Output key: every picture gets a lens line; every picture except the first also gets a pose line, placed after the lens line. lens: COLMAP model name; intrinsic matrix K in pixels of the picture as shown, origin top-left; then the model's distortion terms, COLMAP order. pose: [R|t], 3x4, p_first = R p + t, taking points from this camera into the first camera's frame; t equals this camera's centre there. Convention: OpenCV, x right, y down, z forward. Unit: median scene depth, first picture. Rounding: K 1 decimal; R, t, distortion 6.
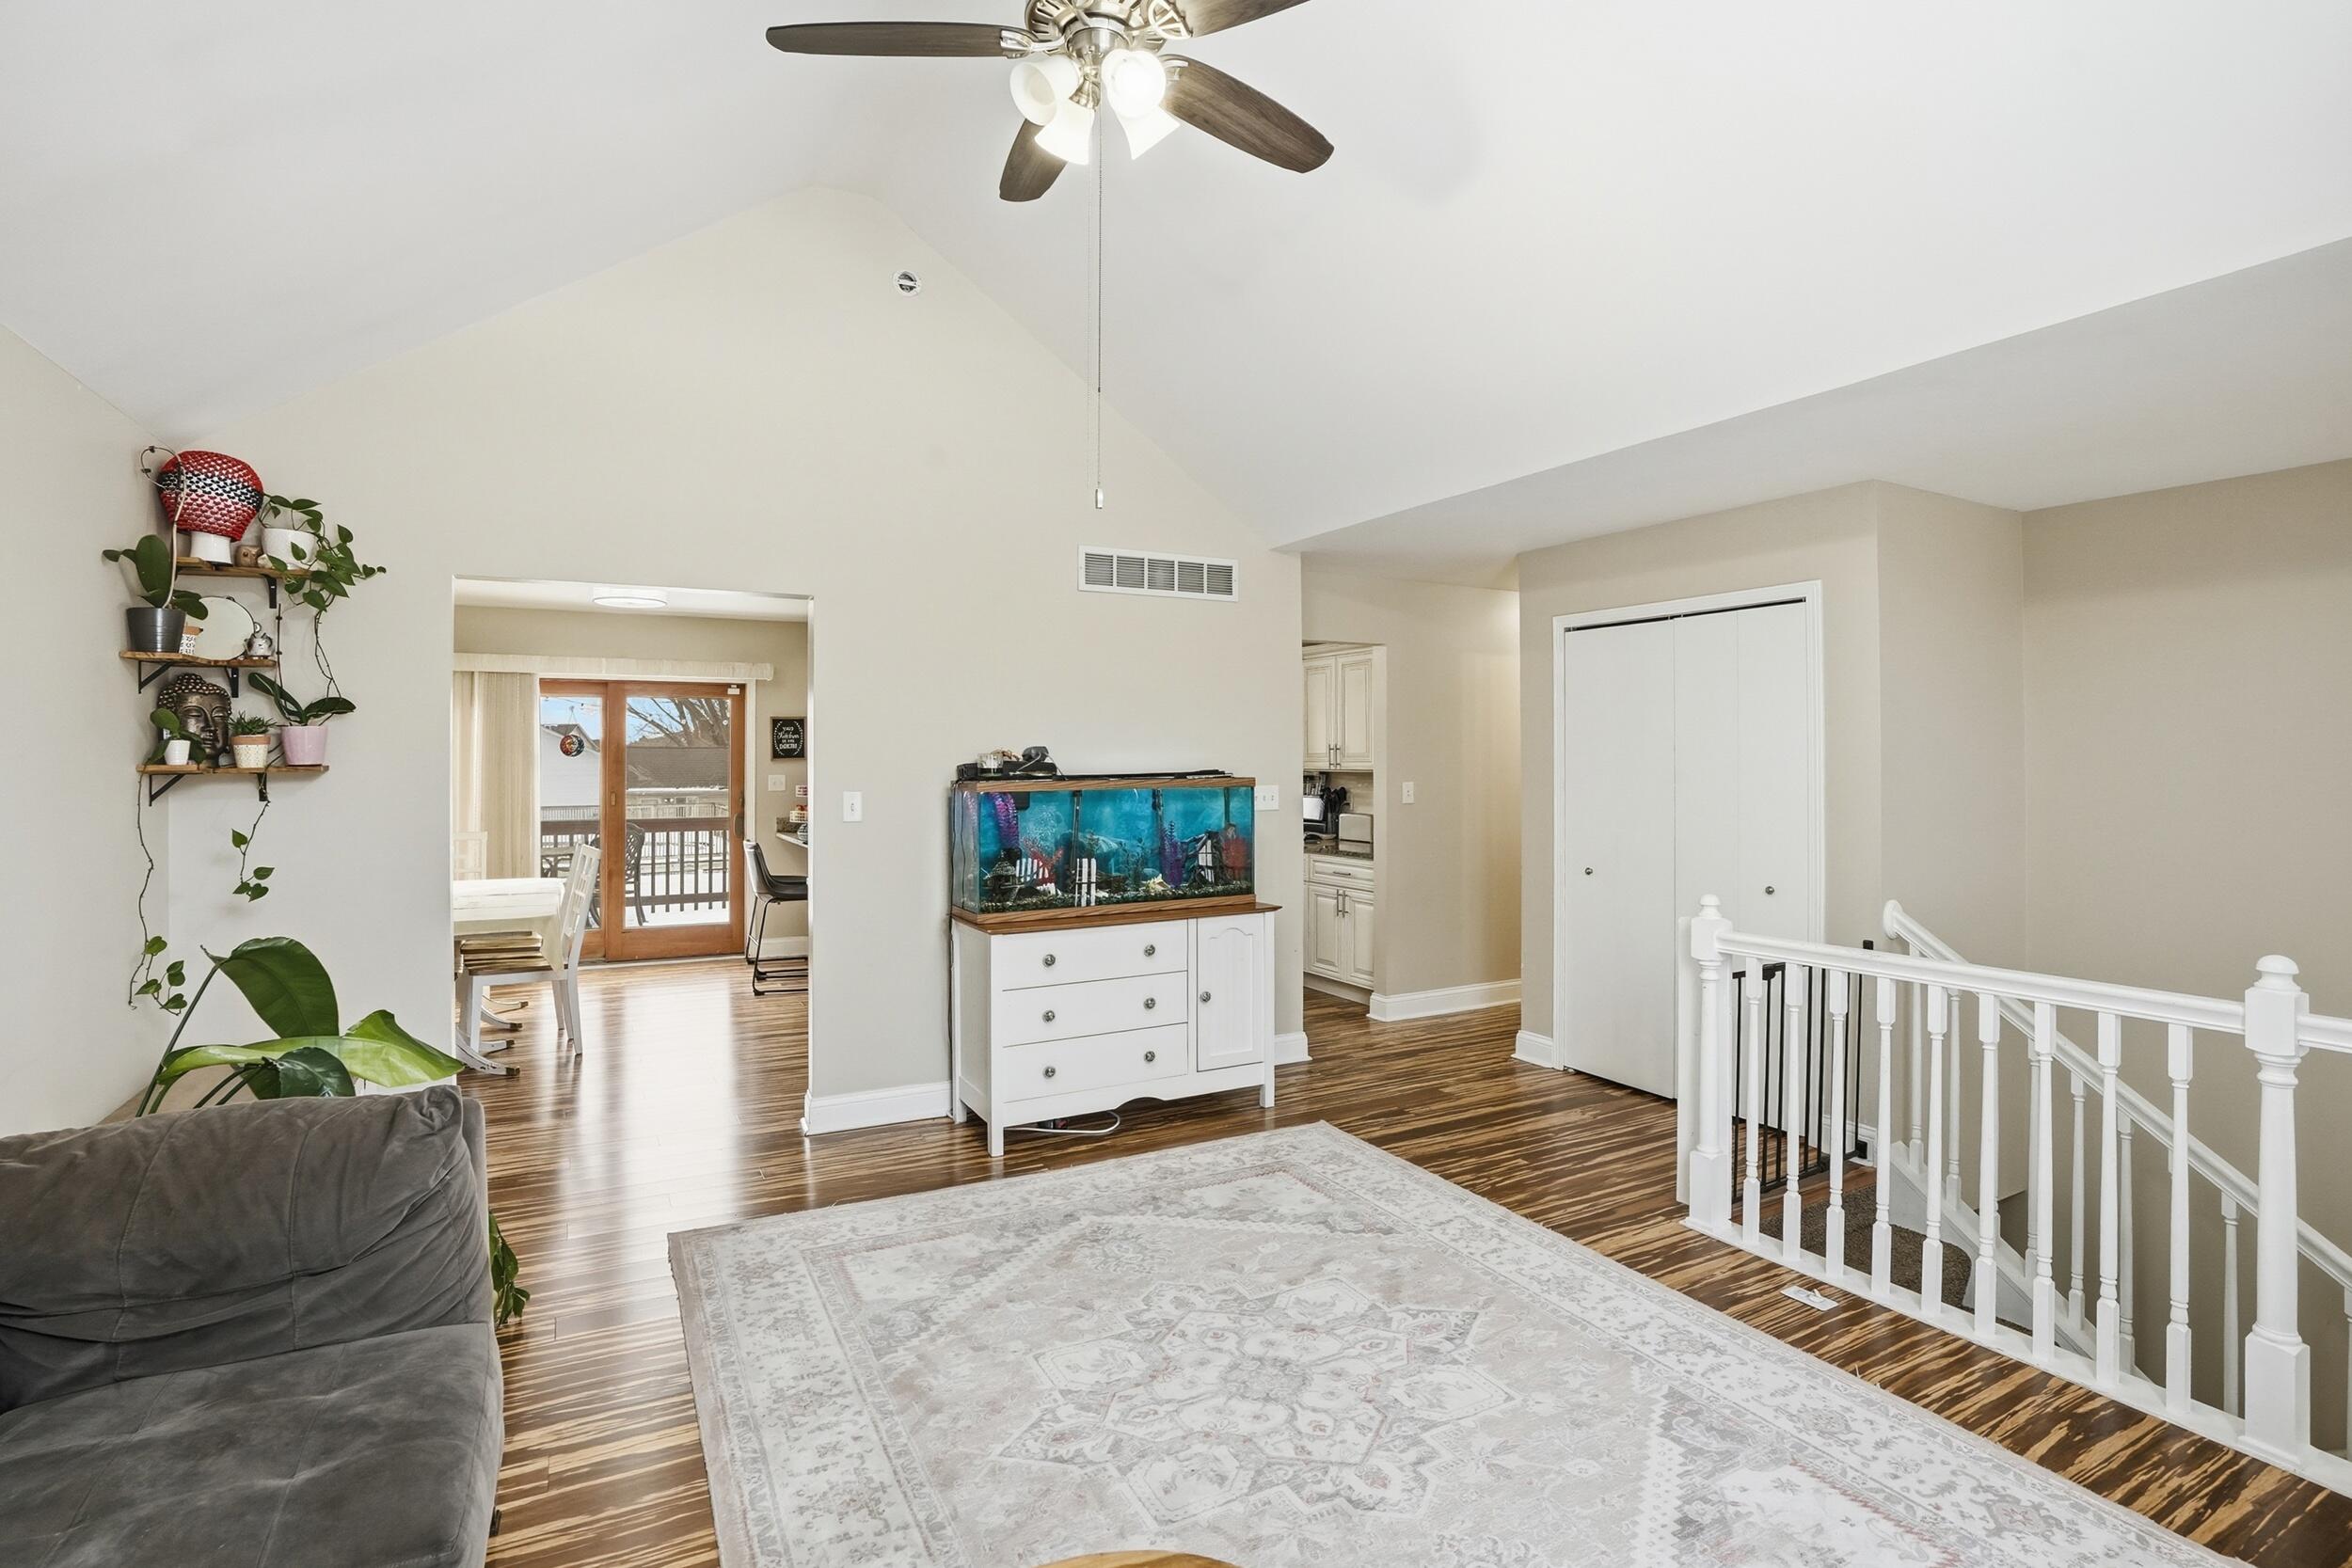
lens RADIAL K [[1155.6, 0, 1185.8], [0, 1155.6, 747.6], [0, 0, 1]] dist [-0.050800, 0.004404]
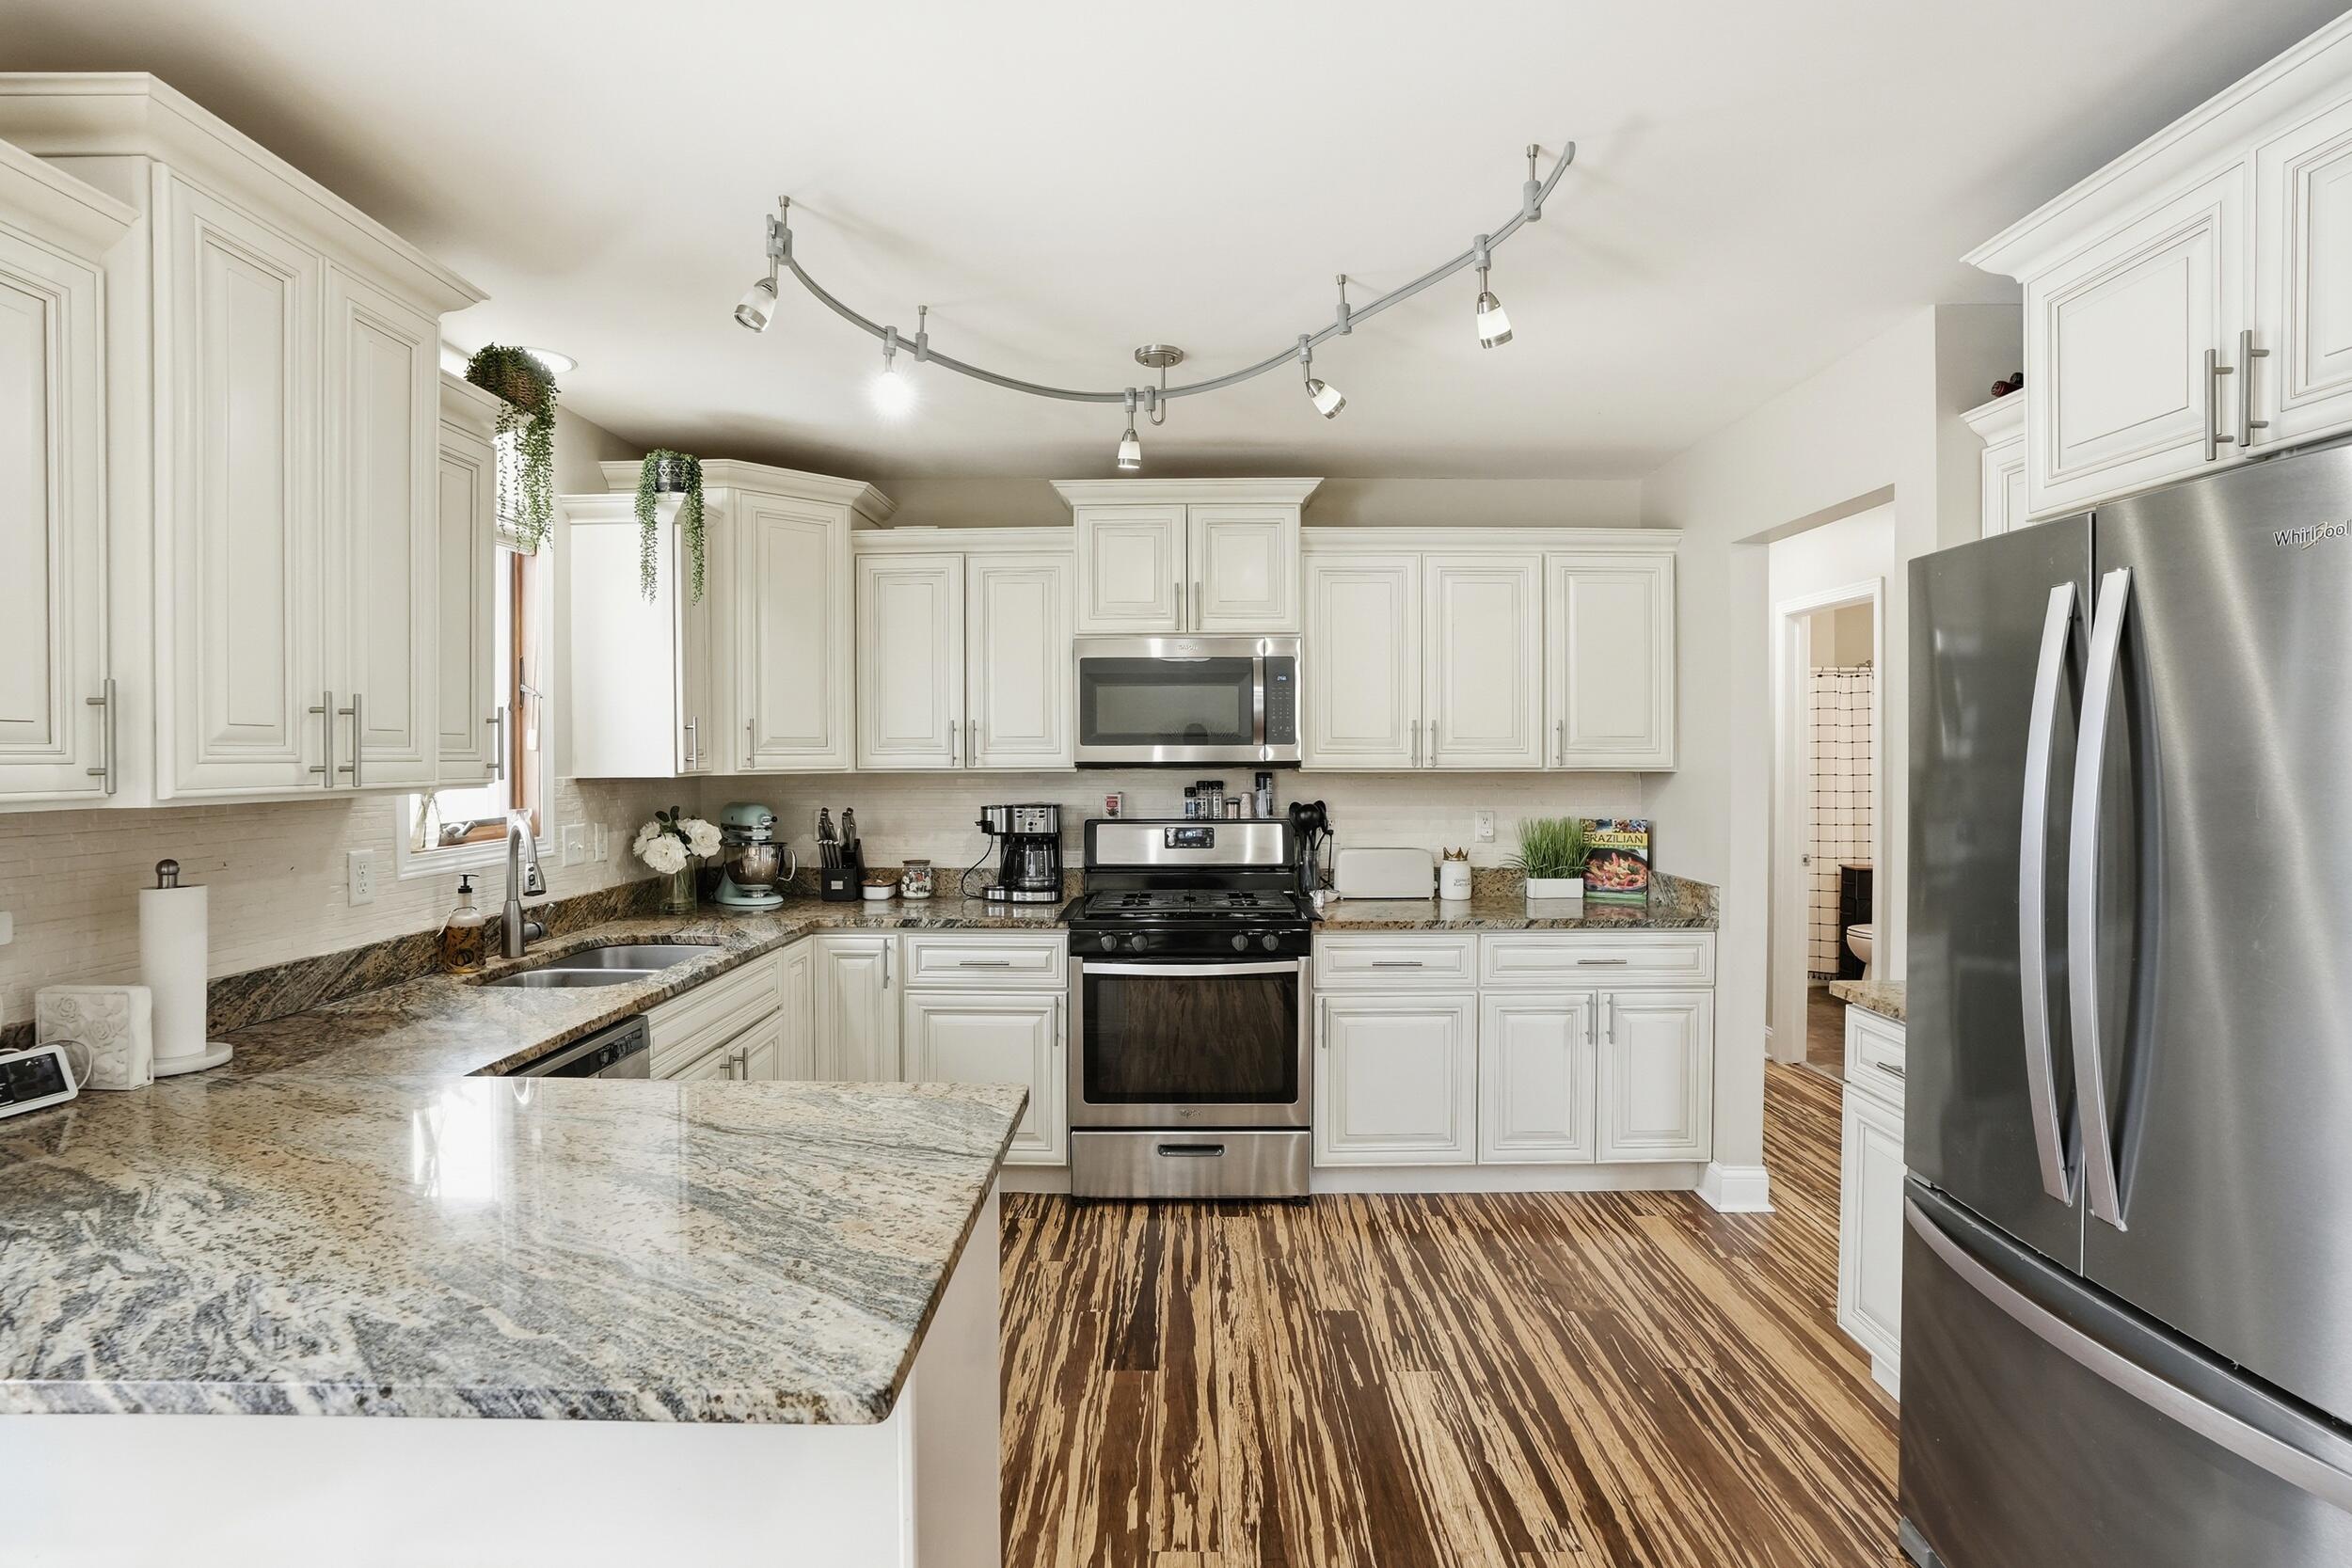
lens RADIAL K [[1179.1, 0, 1176.9], [0, 1179.1, 765.2], [0, 0, 1]] dist [-0.024506, 0.005059]
pose [[0.496087, -0.012736, 0.868179, -0.678393], [-0.006289, 0.999813, 0.018260, 0.015242], [-0.868250, -0.014518, 0.495915, 1.444913]]
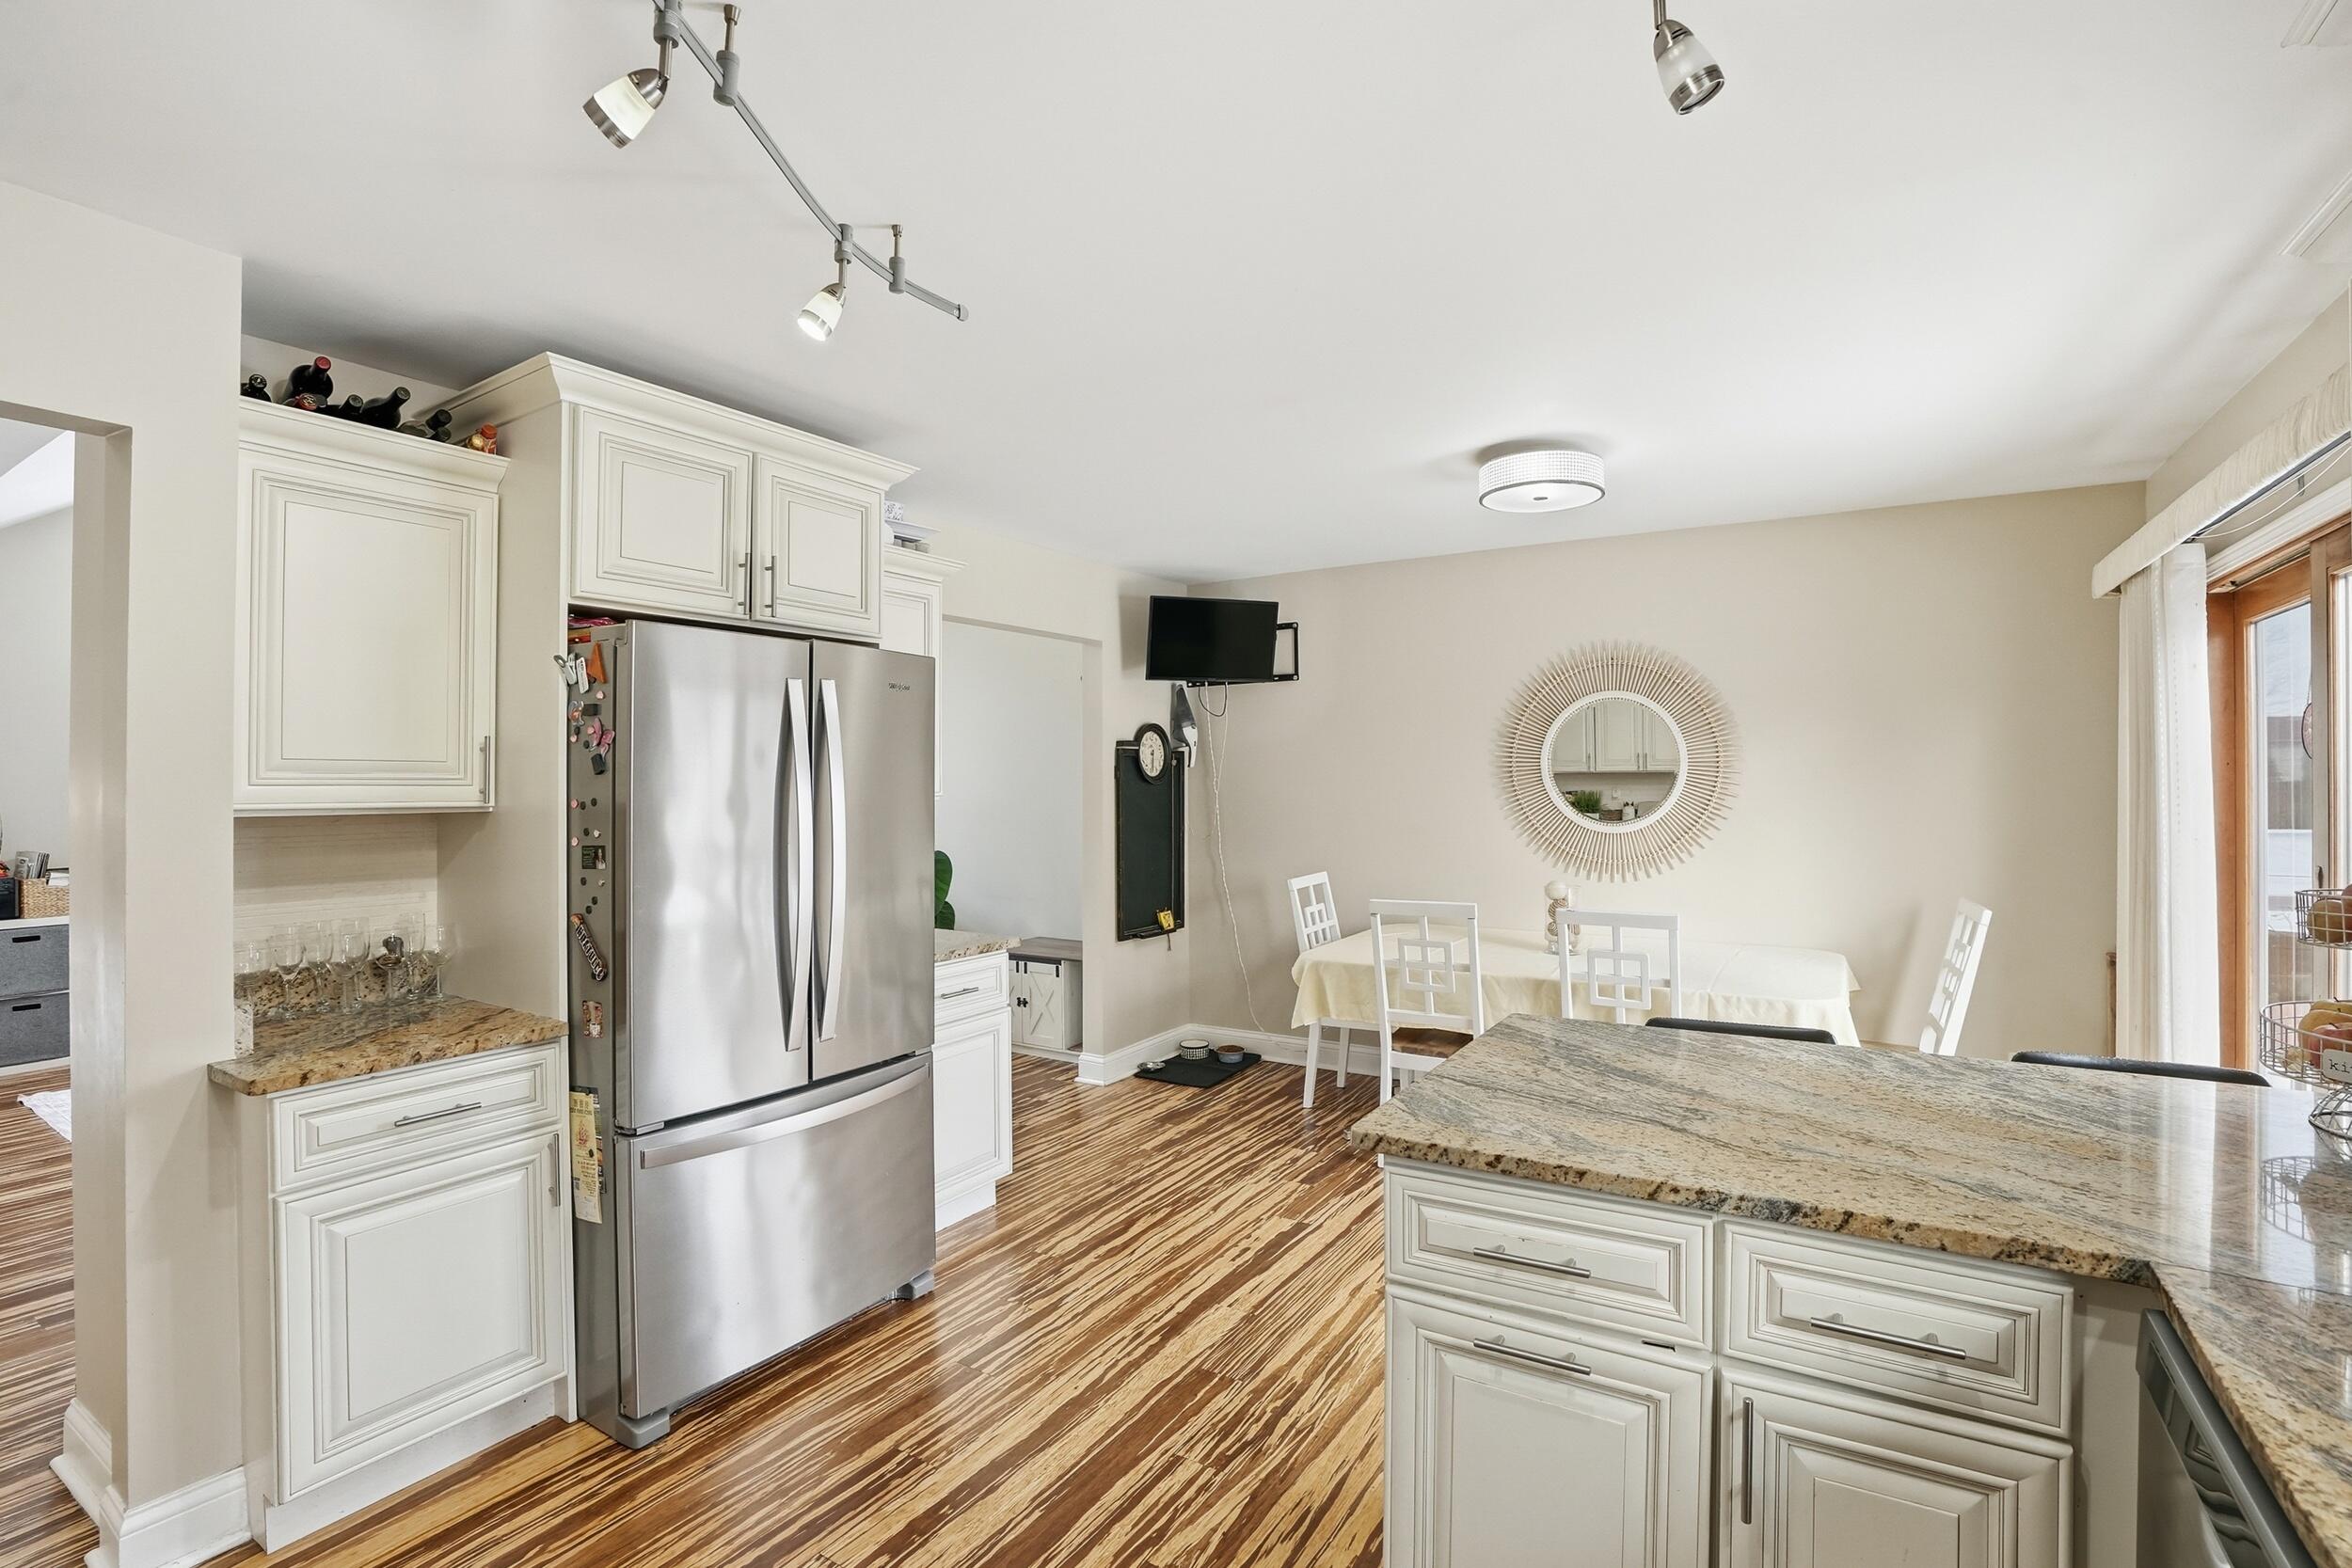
lens RADIAL K [[1077.8, 0, 1160.1], [0, 1077.8, 780.2], [0, 0, 1]] dist [-0.049164, 0.014848]
pose [[-0.883428, 0.005212, -0.468538, -0.108015], [0.010204, 0.999915, -0.008117, 0.021528], [0.468456, -0.011952, -0.883406, 1.995543]]
